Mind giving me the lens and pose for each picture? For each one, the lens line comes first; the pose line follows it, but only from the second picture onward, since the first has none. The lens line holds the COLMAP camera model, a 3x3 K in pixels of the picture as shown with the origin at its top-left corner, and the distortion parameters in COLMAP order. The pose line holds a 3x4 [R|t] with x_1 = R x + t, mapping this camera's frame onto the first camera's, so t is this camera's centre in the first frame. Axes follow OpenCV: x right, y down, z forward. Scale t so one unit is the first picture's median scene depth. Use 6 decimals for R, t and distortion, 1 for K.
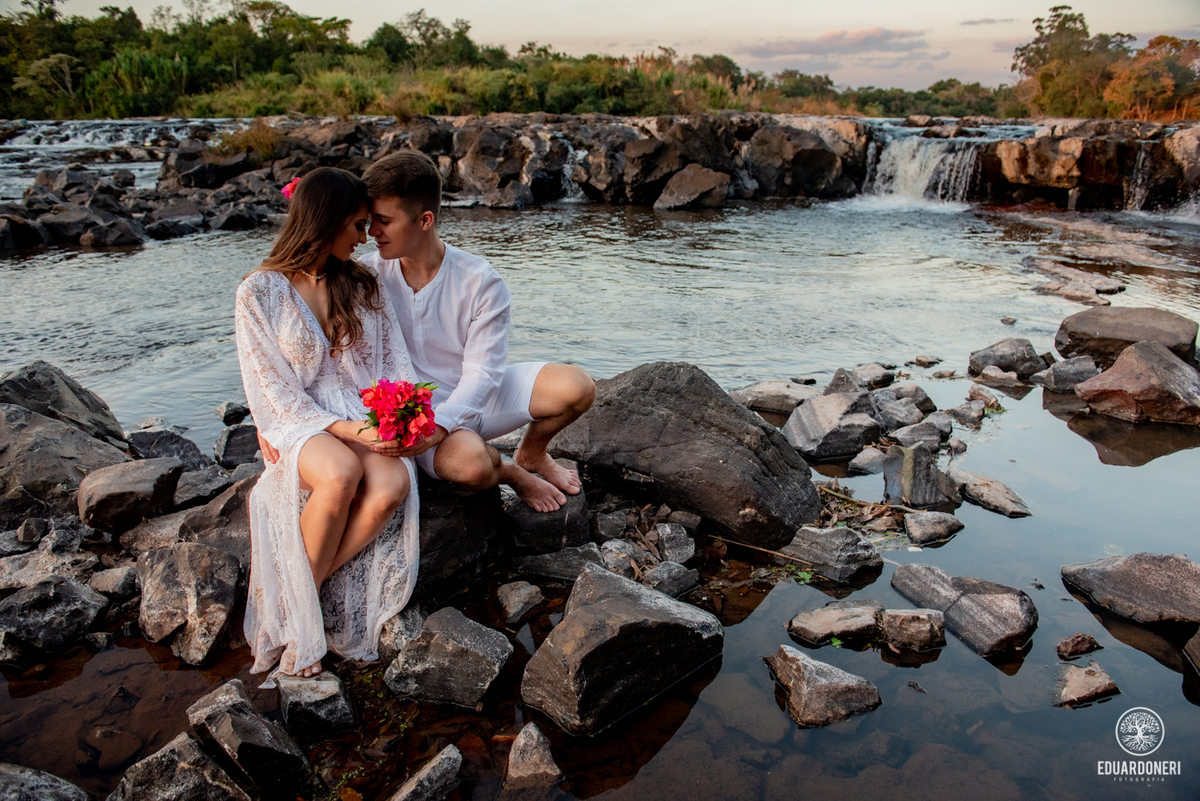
lens RADIAL K [[821.4, 0, 600.0], [0, 821.4, 400.5], [0, 0, 1]] dist [-0.050559, 0.000173]
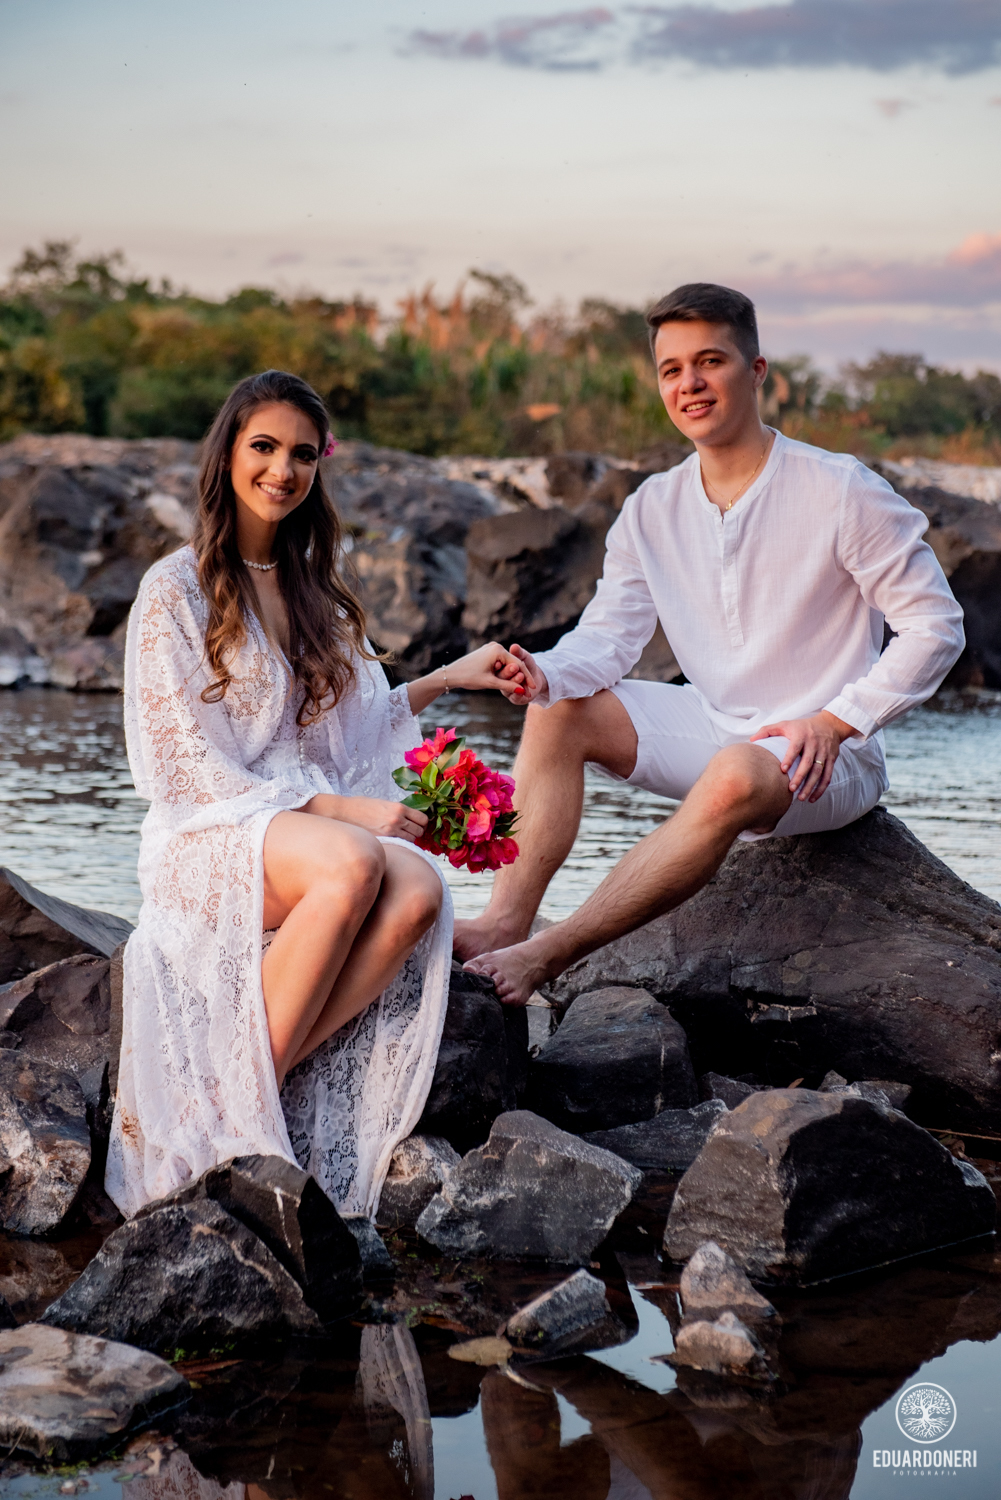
lens RADIAL K [[2829.4, 0, 500.5], [0, 2829.4, 750.0], [0, 0, 1]] dist [0.100146, -0.040821]
pose [[0.996608, 0.019653, 0.079911, -0.270163], [0.000086, 0.970816, -0.239827, 0.357353], [-0.082293, 0.239021, 0.967521, -0.717163]]
